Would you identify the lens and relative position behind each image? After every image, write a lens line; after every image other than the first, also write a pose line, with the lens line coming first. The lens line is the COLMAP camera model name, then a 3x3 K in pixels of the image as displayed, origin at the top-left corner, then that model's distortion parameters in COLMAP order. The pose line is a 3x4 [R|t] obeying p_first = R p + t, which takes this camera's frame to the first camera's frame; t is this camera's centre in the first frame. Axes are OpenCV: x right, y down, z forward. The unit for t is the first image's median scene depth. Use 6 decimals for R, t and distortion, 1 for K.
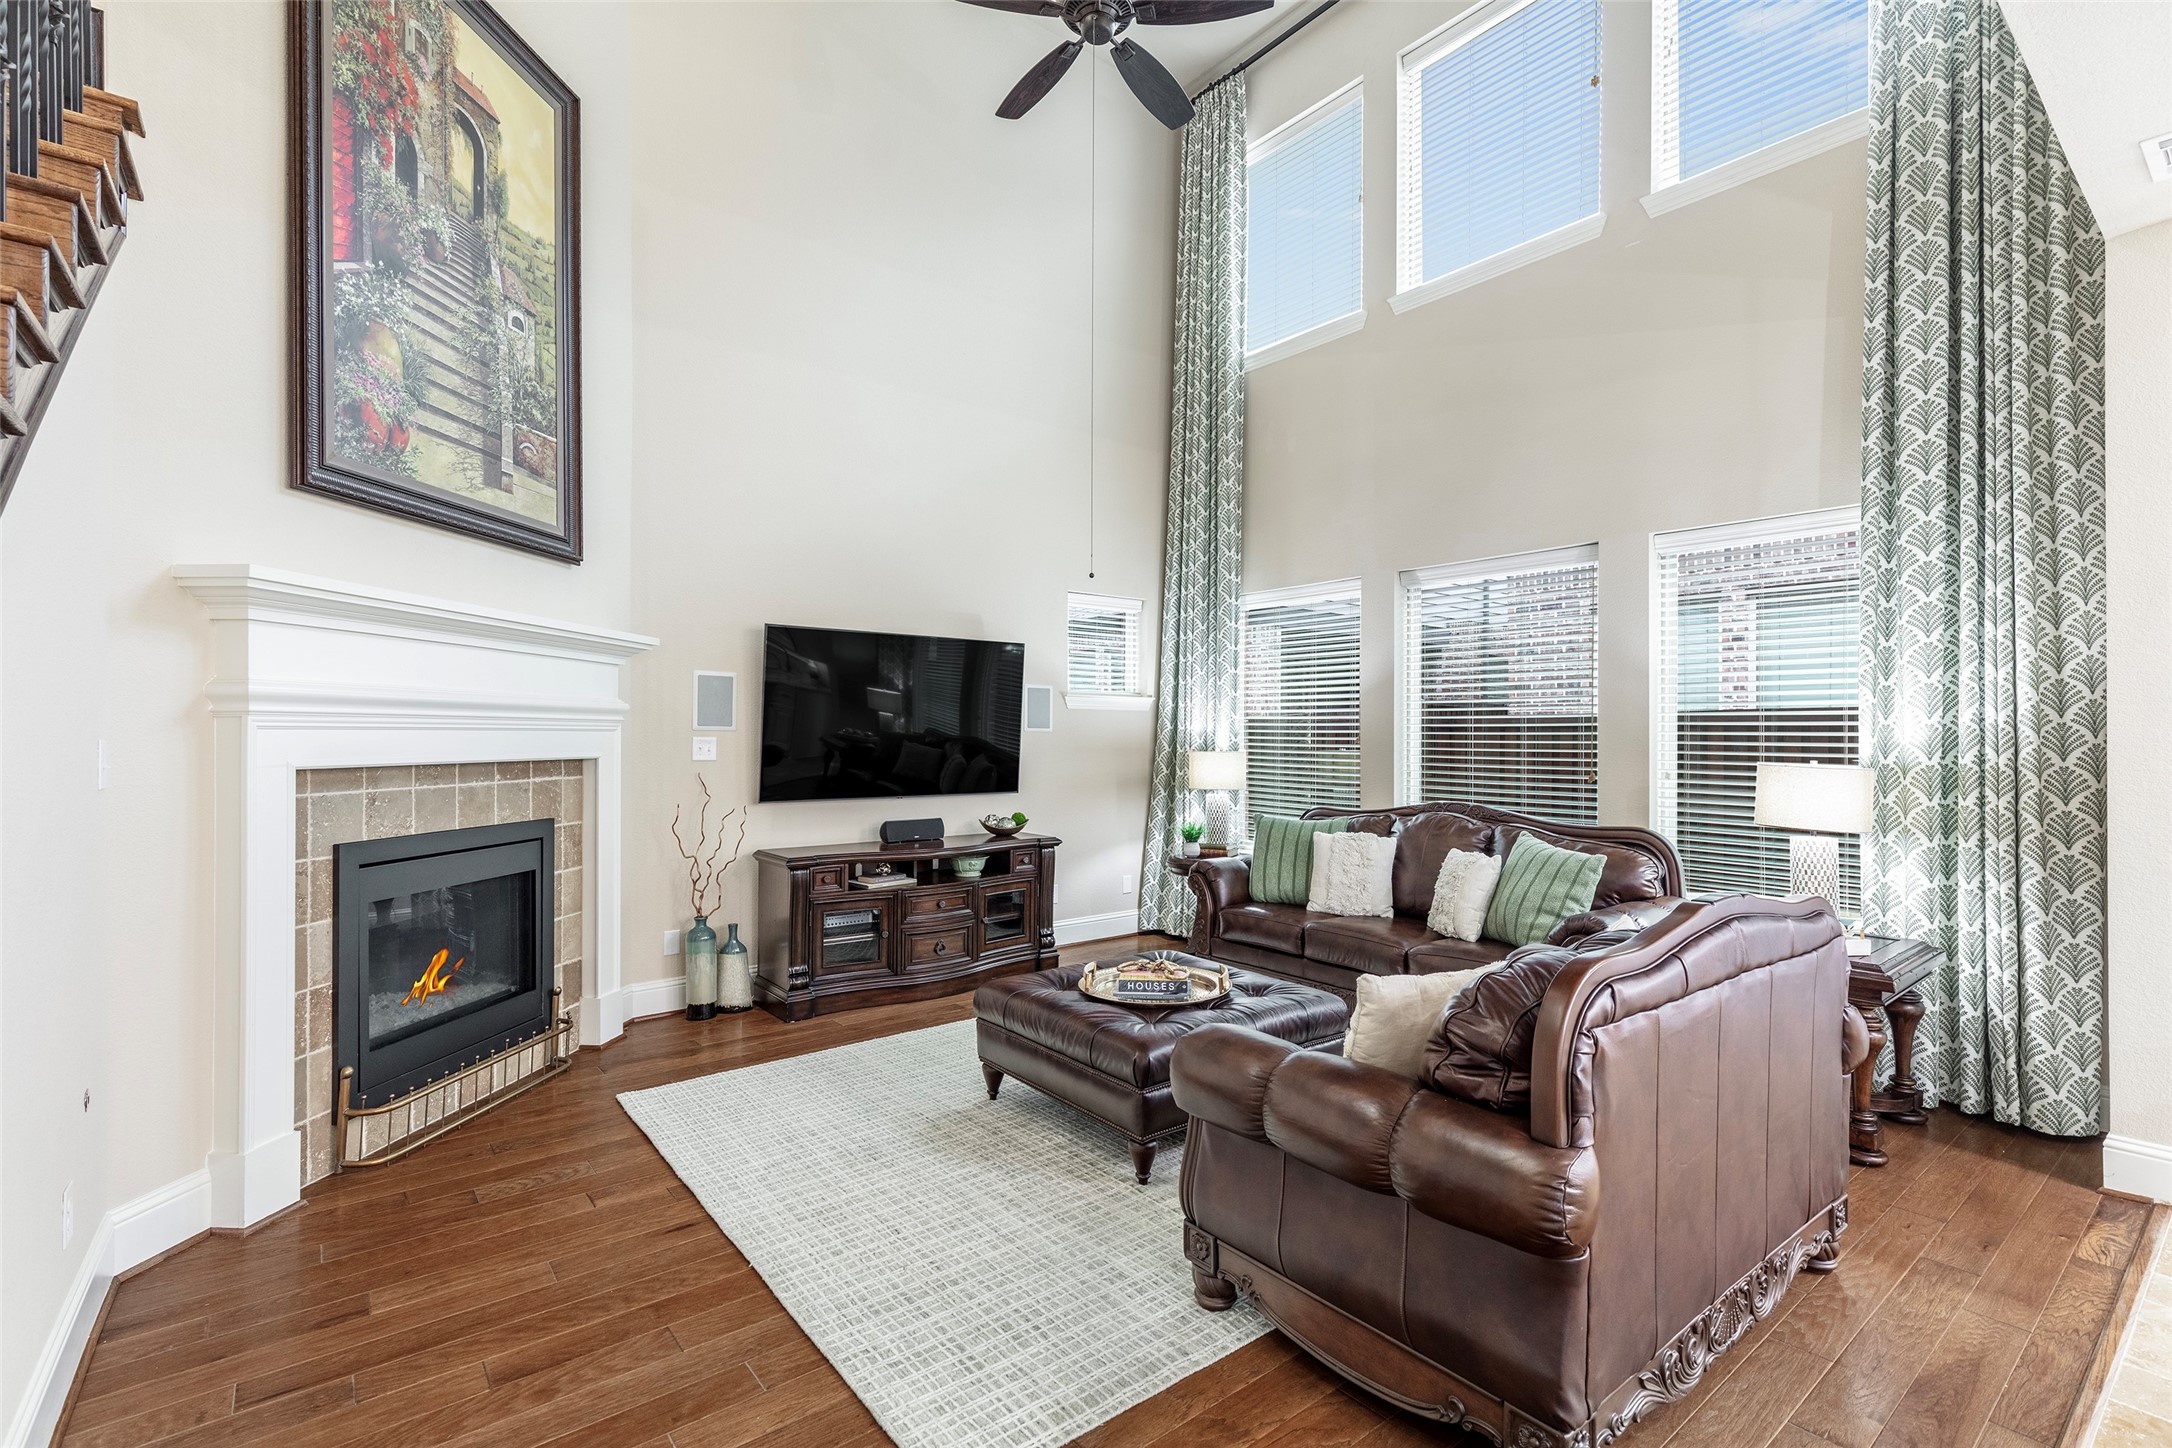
lens RADIAL K [[971.8, 0, 1093.2], [0, 971.8, 733.8], [0, 0, 1]] dist [0.002649, -0.000323]
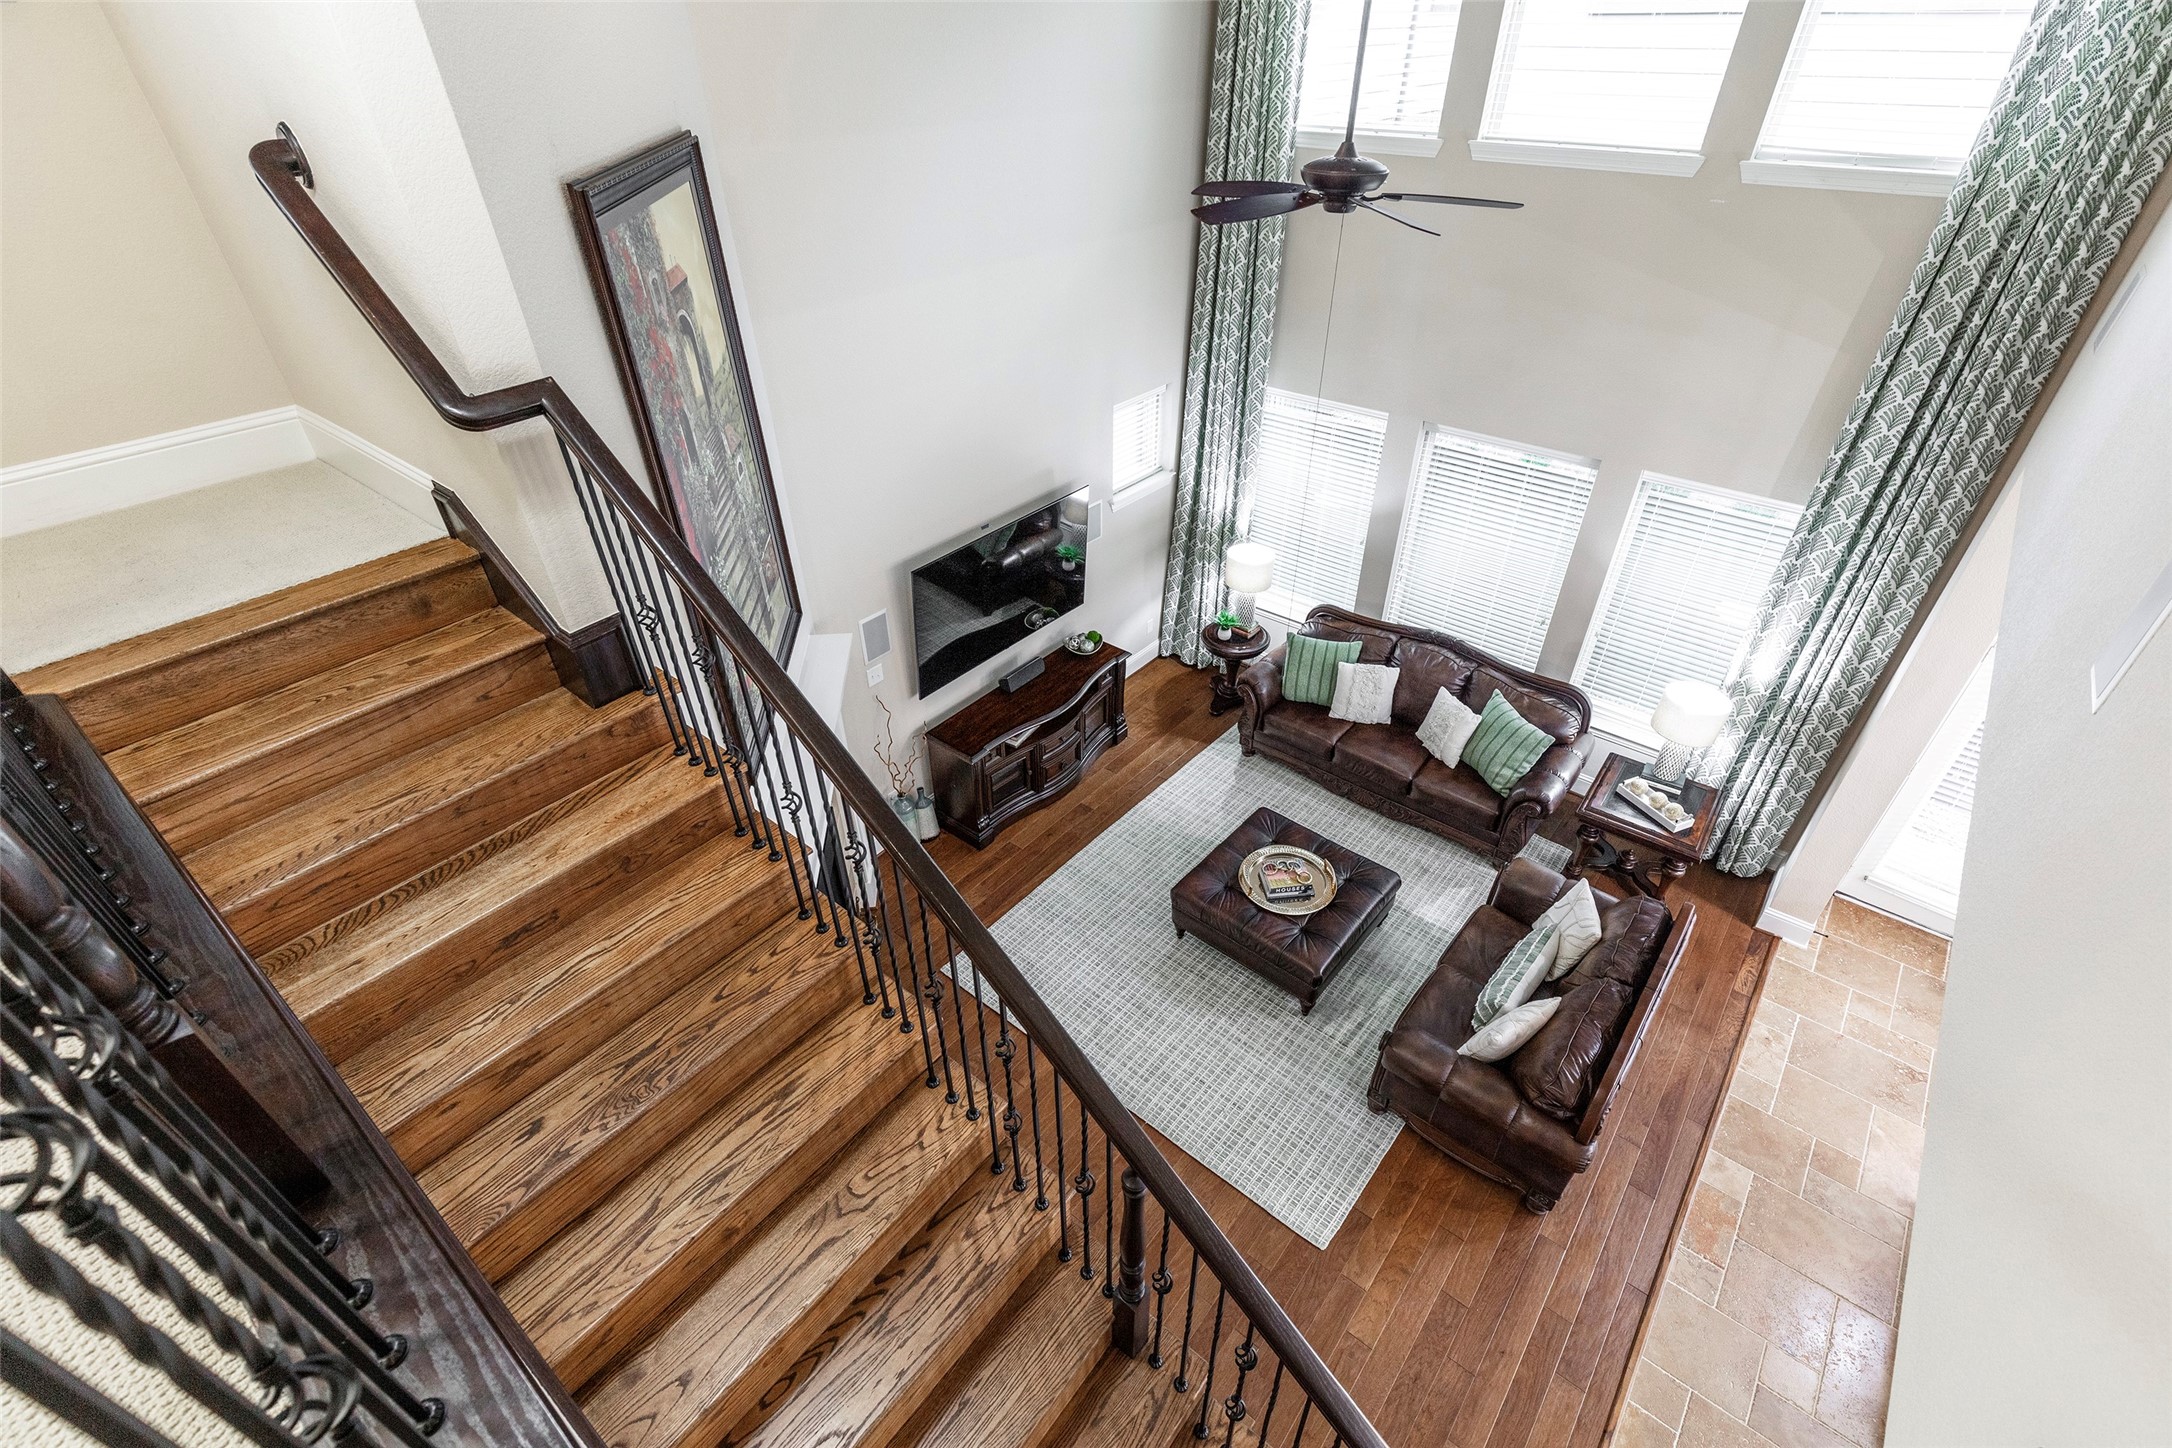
lens RADIAL K [[964.8, 0, 1095.7], [0, 964.8, 725.0], [0, 0, 1]] dist [0.002596, -0.000420]
pose [[0.977667, -0.128568, 0.166248, -0.420862], [0.004710, 0.804251, 0.594271, -0.785610], [-0.210109, -0.580216, 0.786895, -0.026844]]
